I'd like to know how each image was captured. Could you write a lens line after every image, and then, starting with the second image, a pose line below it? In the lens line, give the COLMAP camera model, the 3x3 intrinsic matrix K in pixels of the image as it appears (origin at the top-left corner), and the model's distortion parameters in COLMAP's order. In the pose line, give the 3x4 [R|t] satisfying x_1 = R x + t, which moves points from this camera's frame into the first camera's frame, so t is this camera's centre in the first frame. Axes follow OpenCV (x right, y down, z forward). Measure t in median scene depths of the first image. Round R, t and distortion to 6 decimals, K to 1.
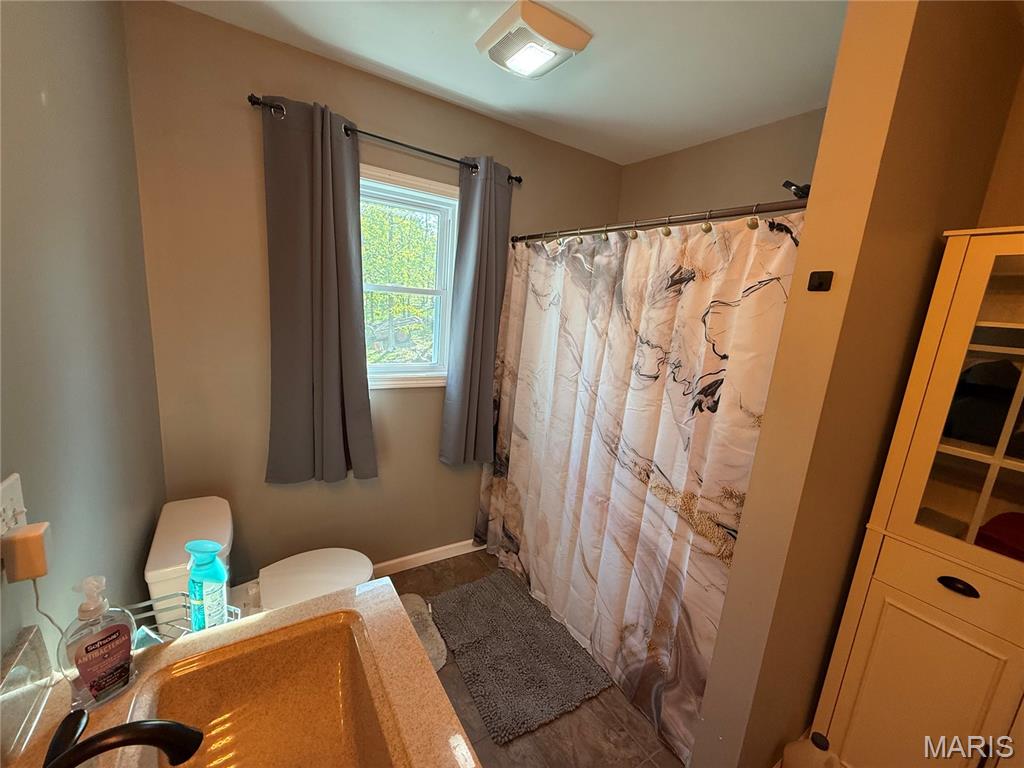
lens RADIAL K [[406.1, 0, 516.6], [0, 406.1, 379.6], [0, 0, 1]] dist [-0.003418, 0.000516]
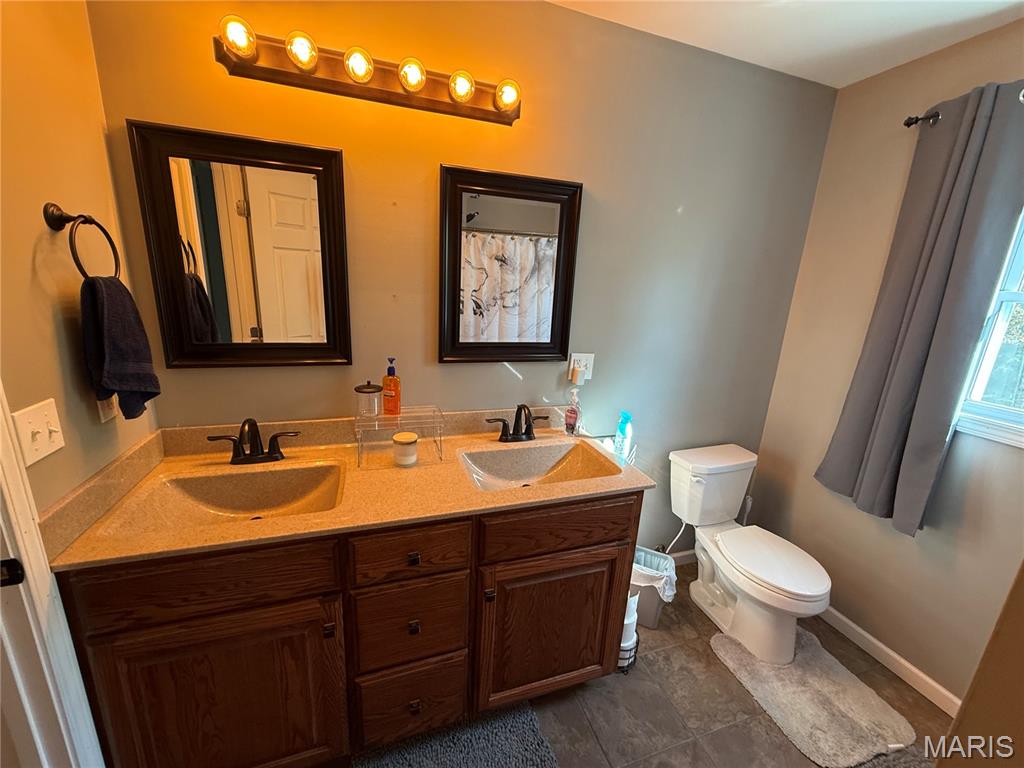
lens RADIAL K [[406.1, 0, 515.5], [0, 406.1, 380.8], [0, 0, 1]] dist [-0.003418, 0.000516]
pose [[-0.227348, 0.130943, -0.964970, 0.514197], [-0.254003, 0.948643, 0.188571, 0.003564], [0.940104, 0.287977, -0.182412, 0.323021]]
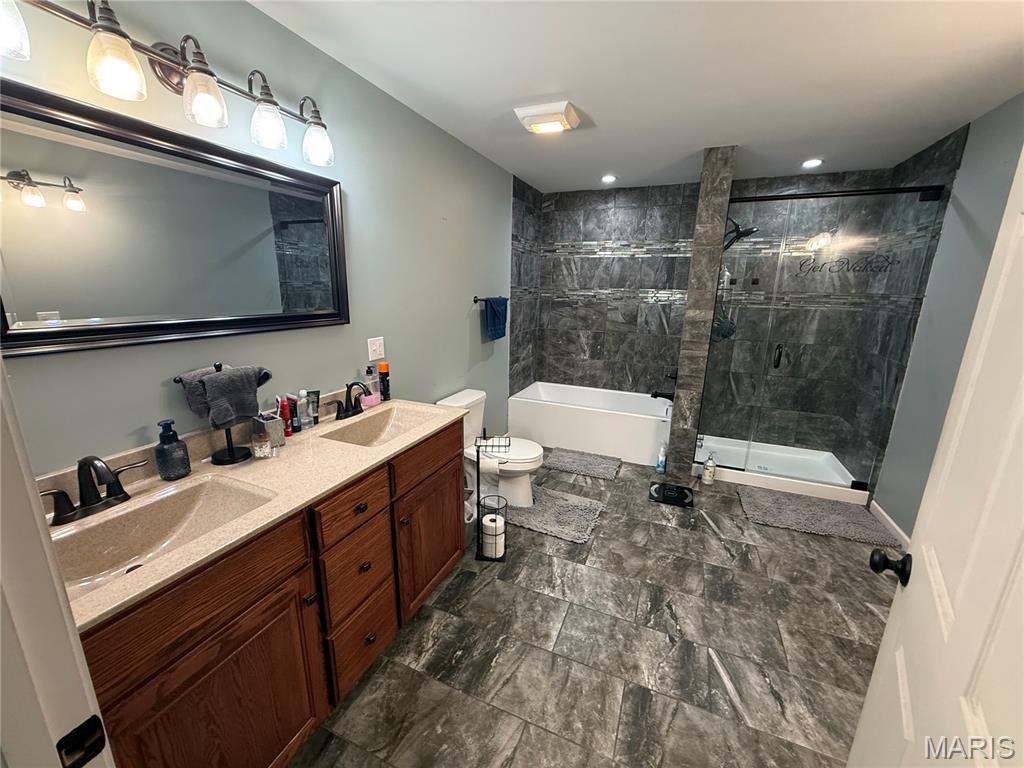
lens RADIAL K [[406.1, 0, 519.0], [0, 406.1, 380.9], [0, 0, 1]] dist [-0.003418, 0.000516]
pose [[0.580394, 0.109986, -0.806874, 0.717633], [-0.123952, 0.991224, 0.045955, 0.095970], [0.804847, 0.073342, 0.588933, -0.028379]]
